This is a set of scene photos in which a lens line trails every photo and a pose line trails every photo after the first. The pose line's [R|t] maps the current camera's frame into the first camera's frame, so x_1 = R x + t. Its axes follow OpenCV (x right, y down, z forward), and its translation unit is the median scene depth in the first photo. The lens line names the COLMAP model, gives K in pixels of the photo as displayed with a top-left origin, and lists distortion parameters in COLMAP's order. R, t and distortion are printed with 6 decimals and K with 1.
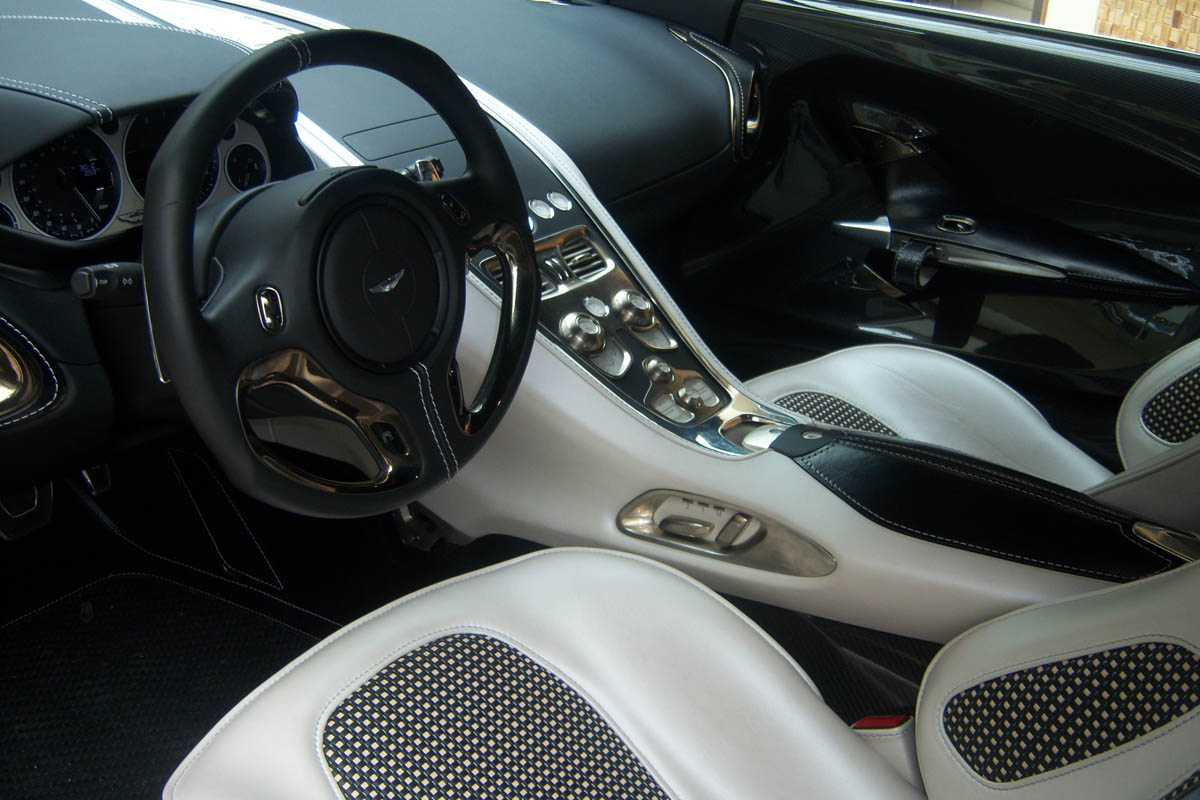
lens RADIAL K [[1238.4, 0, 598.9], [0, 1238.4, 401.2], [0, 0, 1]] dist [-0.056026, 0.000000]
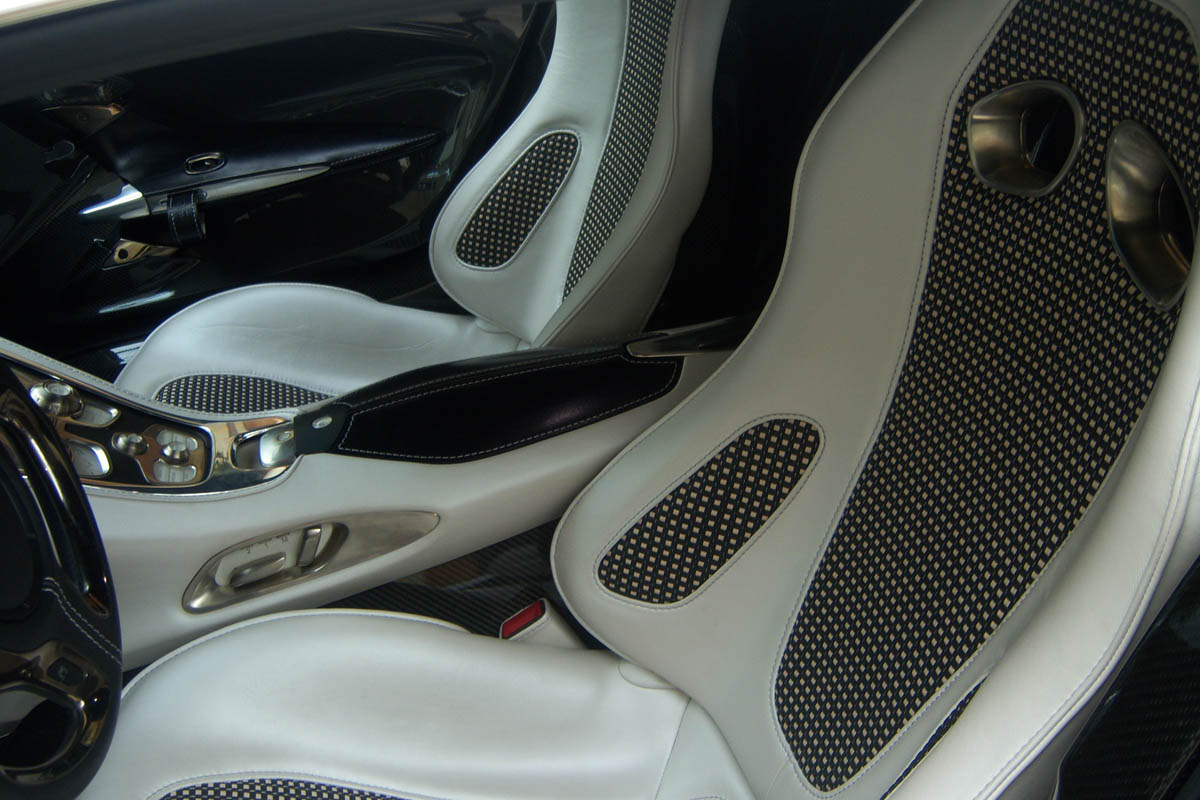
lens RADIAL K [[1238.4, 0, 599.5], [0, 1238.4, 398.3], [0, 0, 1]] dist [-0.056026, 0.000000]
pose [[0.676593, -0.488710, 0.550804, -0.204163], [0.433912, 0.868954, 0.237989, -0.122493], [-0.594931, 0.077979, 0.799985, 0.067500]]
